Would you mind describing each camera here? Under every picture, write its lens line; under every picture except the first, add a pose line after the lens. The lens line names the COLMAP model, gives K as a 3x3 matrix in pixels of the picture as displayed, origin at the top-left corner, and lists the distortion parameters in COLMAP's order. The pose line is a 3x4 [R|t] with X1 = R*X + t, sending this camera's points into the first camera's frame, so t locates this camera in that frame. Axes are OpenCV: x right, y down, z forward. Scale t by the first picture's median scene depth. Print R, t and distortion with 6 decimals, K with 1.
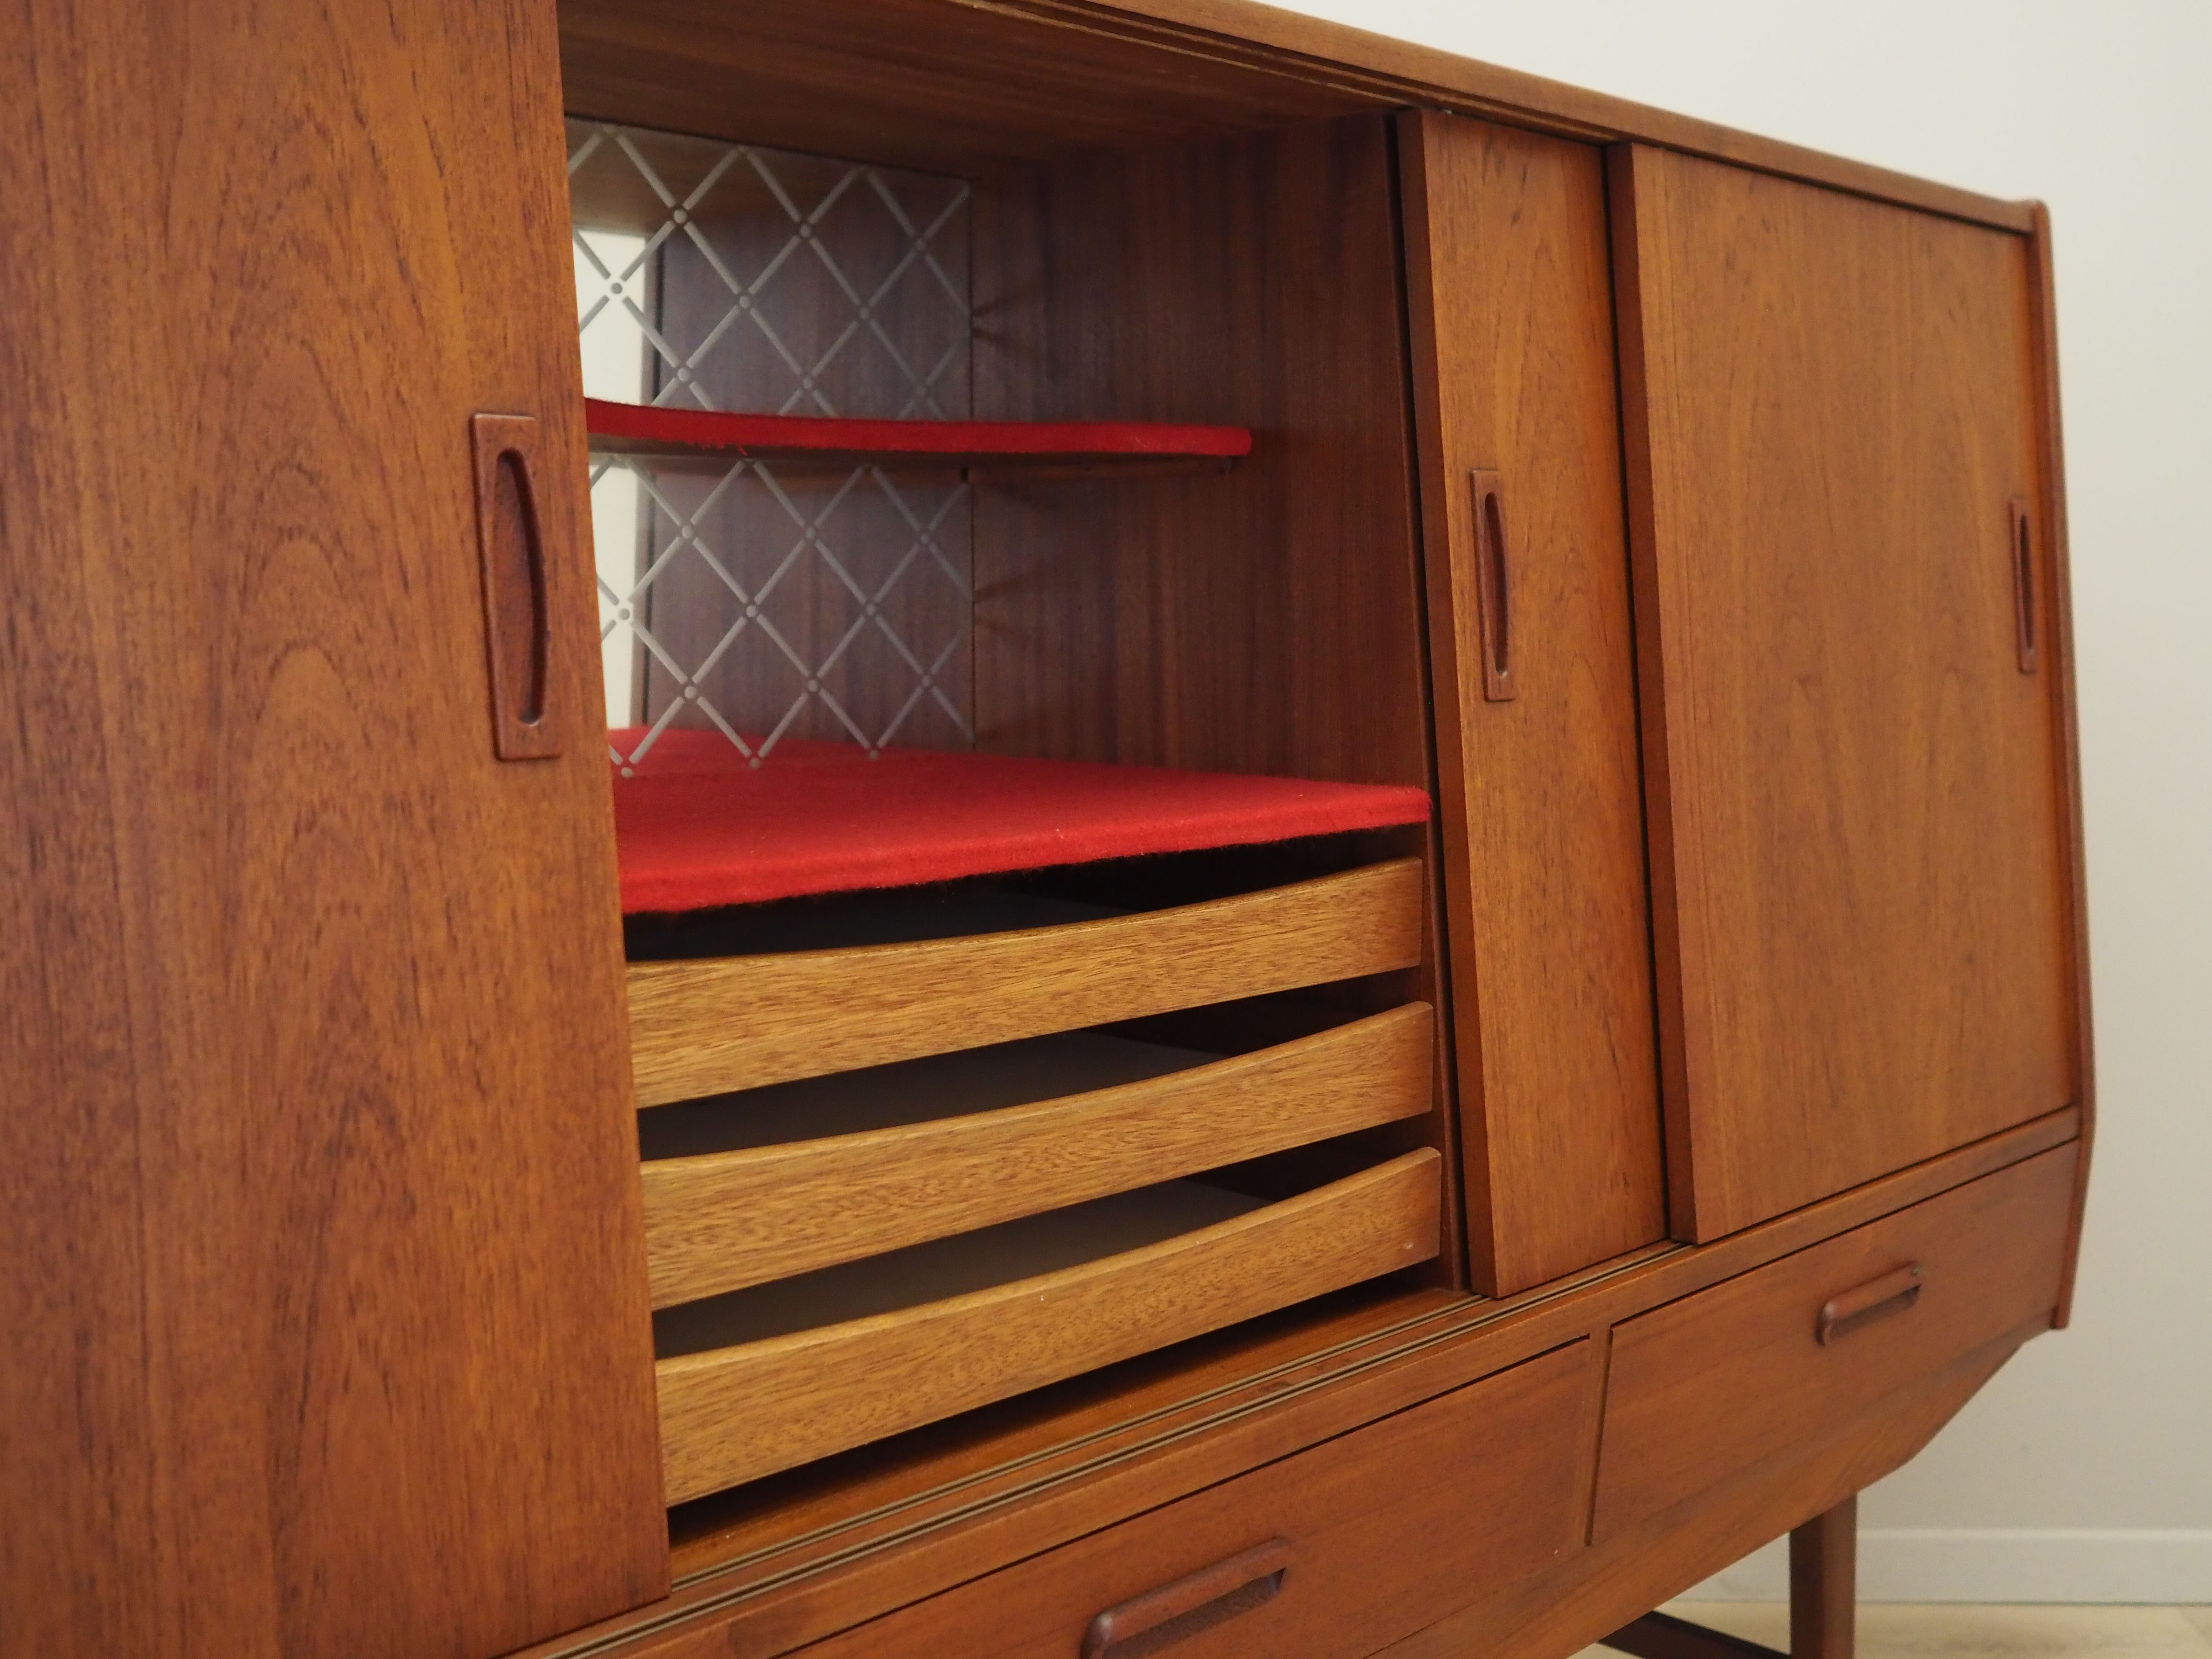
lens RADIAL K [[2458.8, 0, 1230.0], [0, 2458.8, 831.8], [0, 0, 1]] dist [-0.019348, -0.030703]
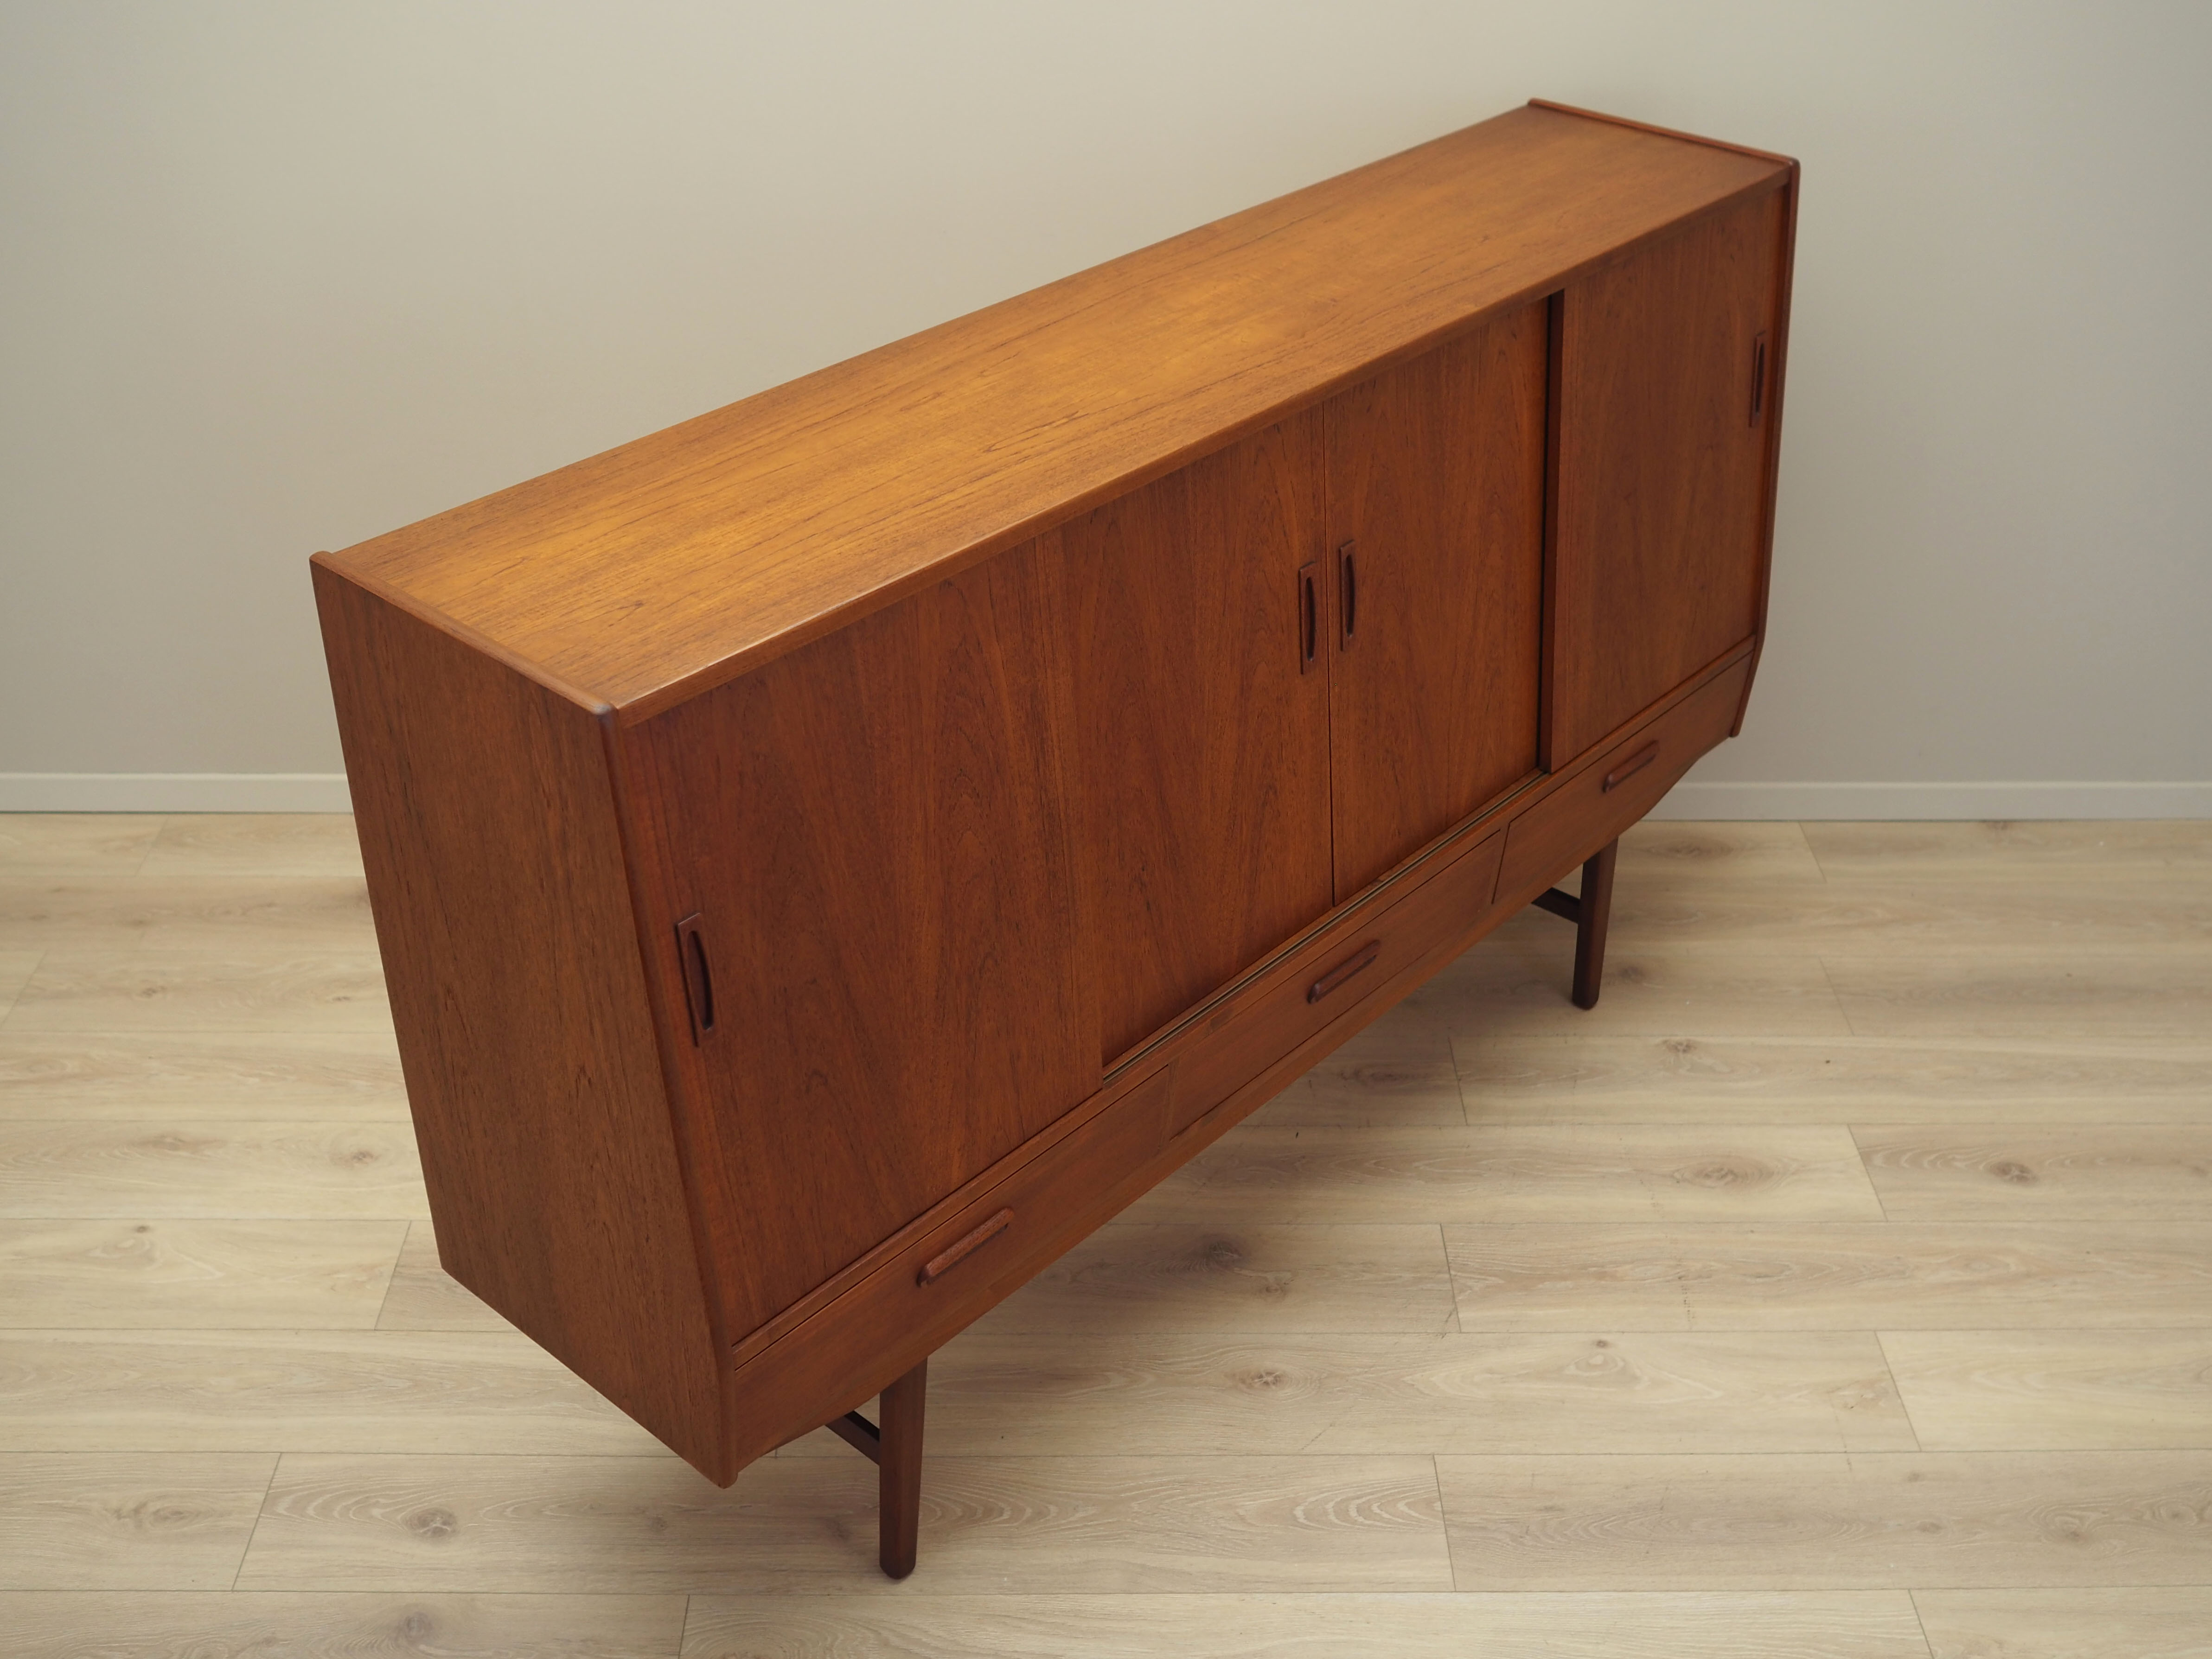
lens RADIAL K [[2438.4, 0, 1106.0], [0, 2438.4, 829.5], [0, 0, 1]] dist [0.007267, -0.003020]
pose [[0.999935, -0.002564, 0.011119, -0.223222], [-0.002683, 0.894239, 0.447582, -0.734876], [-0.011091, -0.447582, 0.894174, -0.933972]]
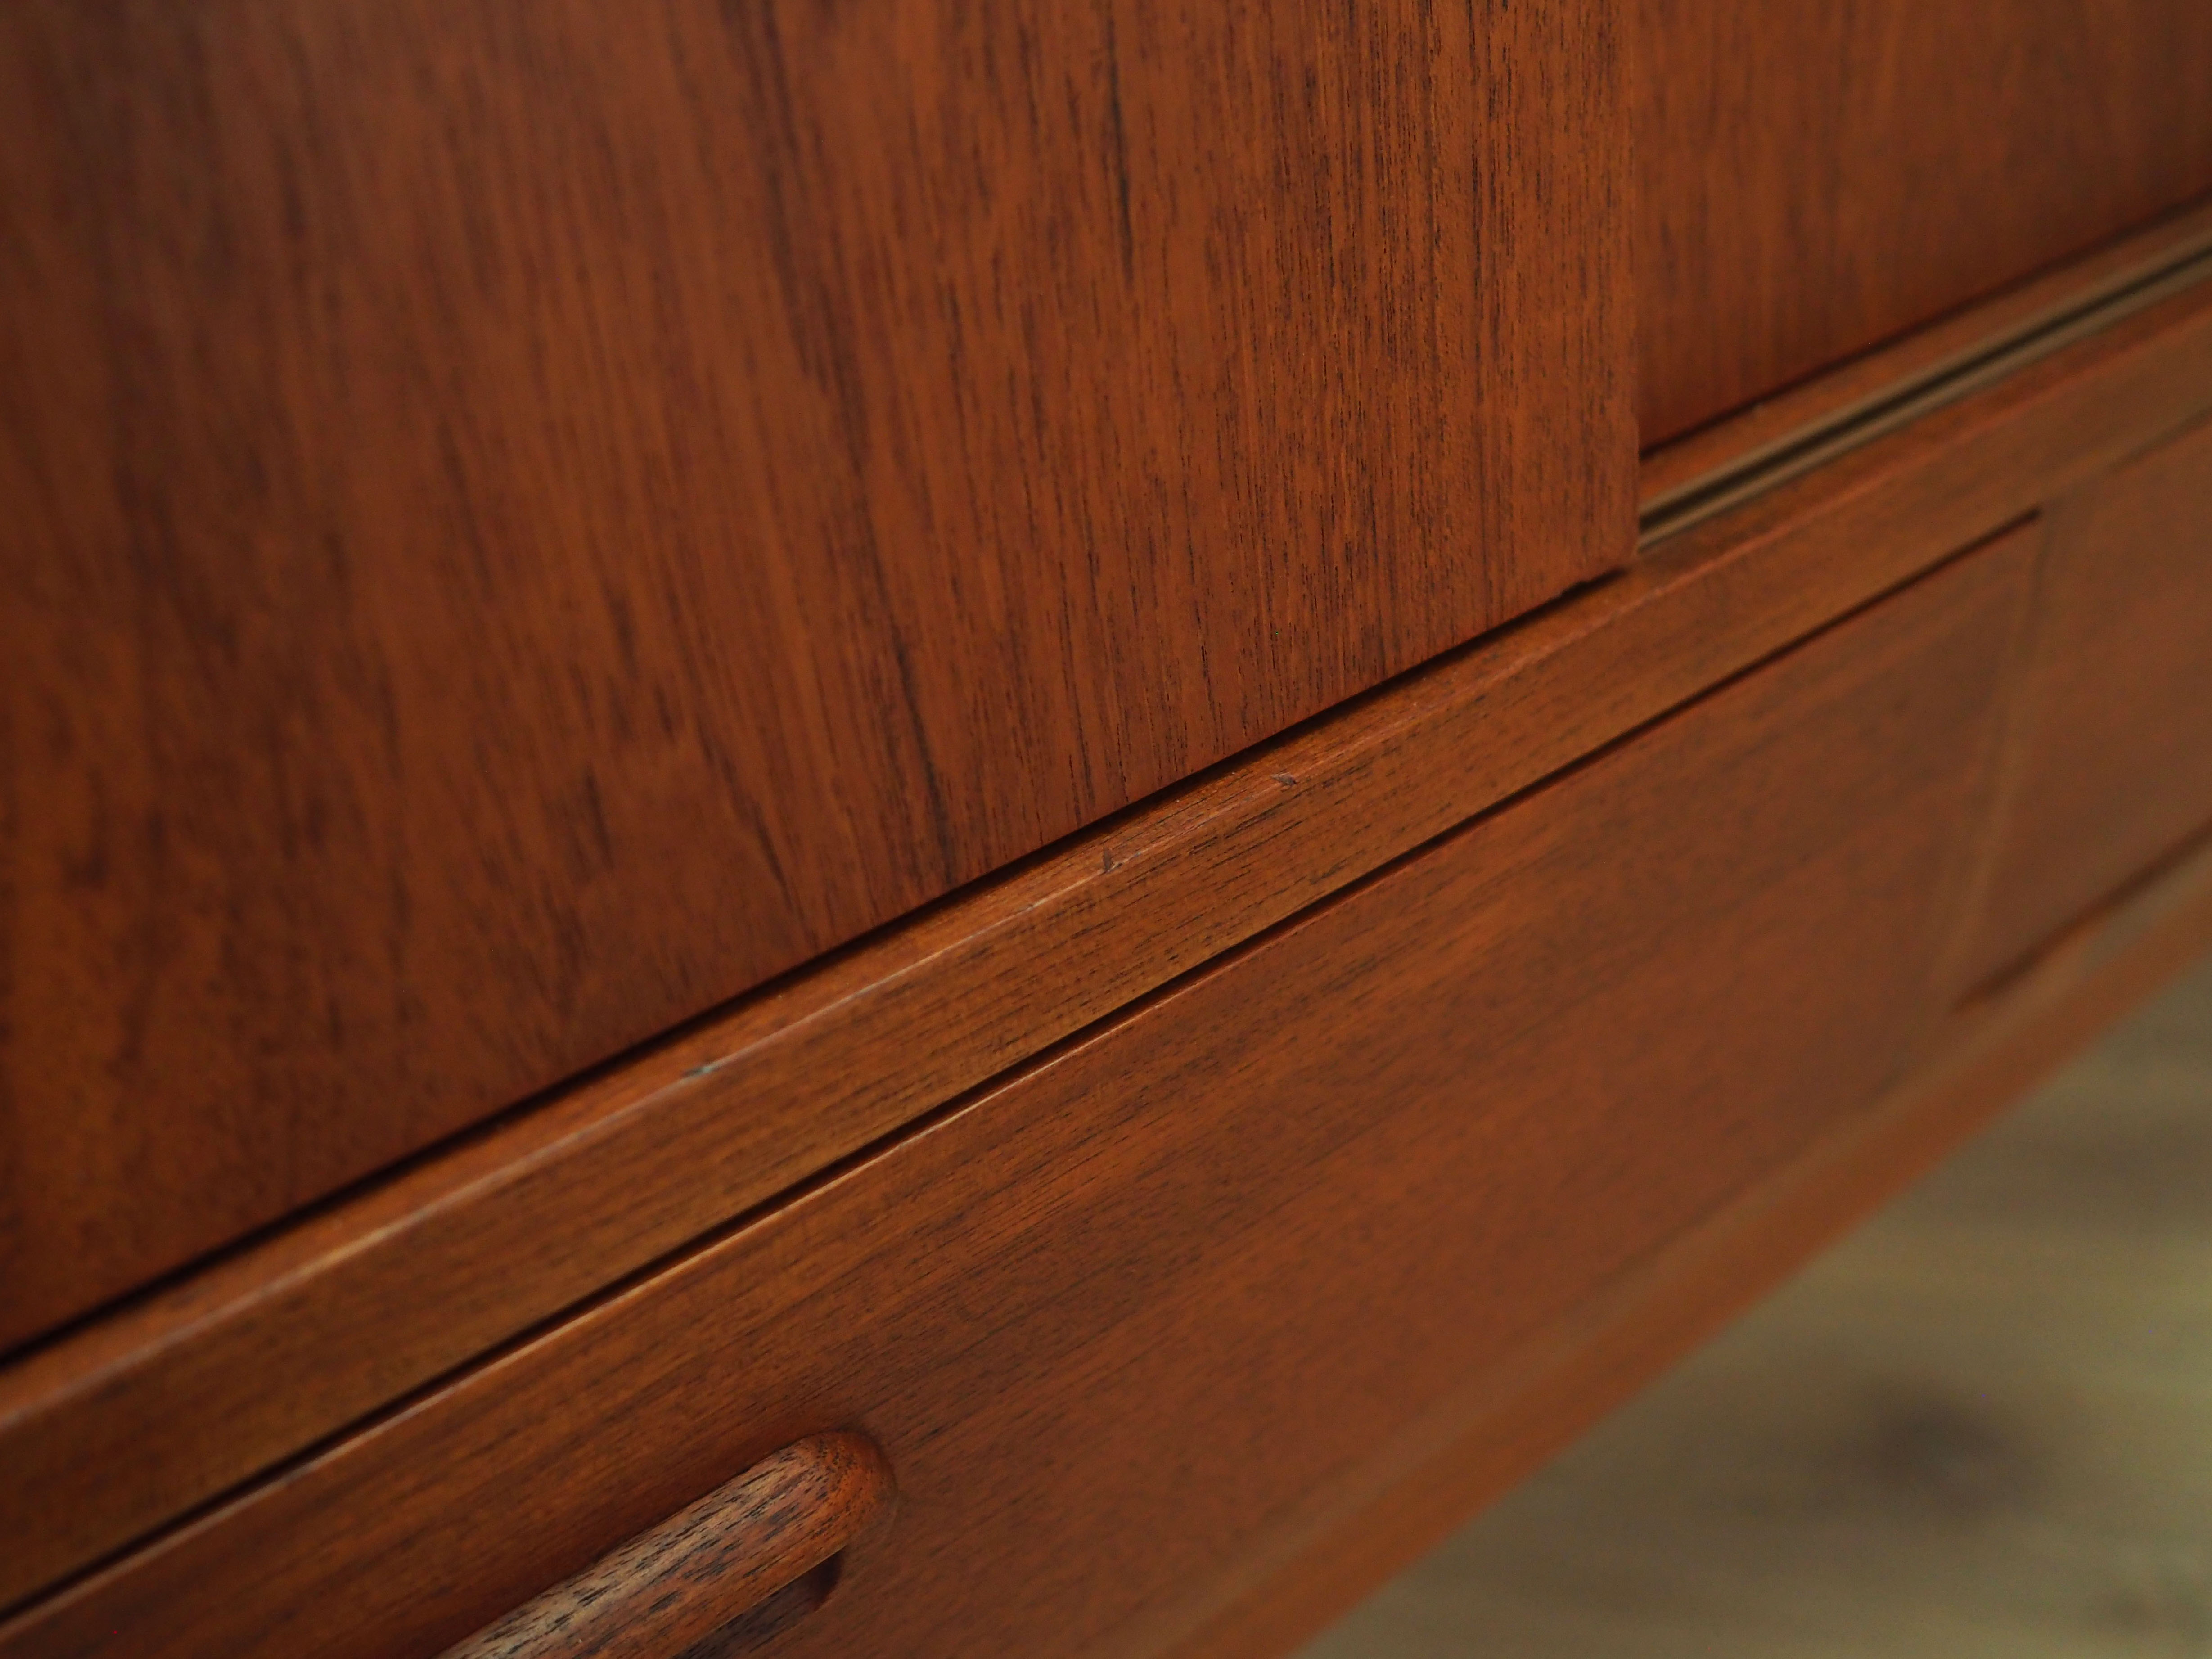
lens RADIAL K [[2438.6, 0, 1106.0], [0, 2438.6, 829.5], [0, 0, 1]] dist [0.007267, -0.003020]
pose [[0.985614, 0.039609, -0.164303, -0.217720], [0.041165, 0.886612, 0.460678, 0.118510], [0.163920, -0.460814, 0.872227, 0.310928]]
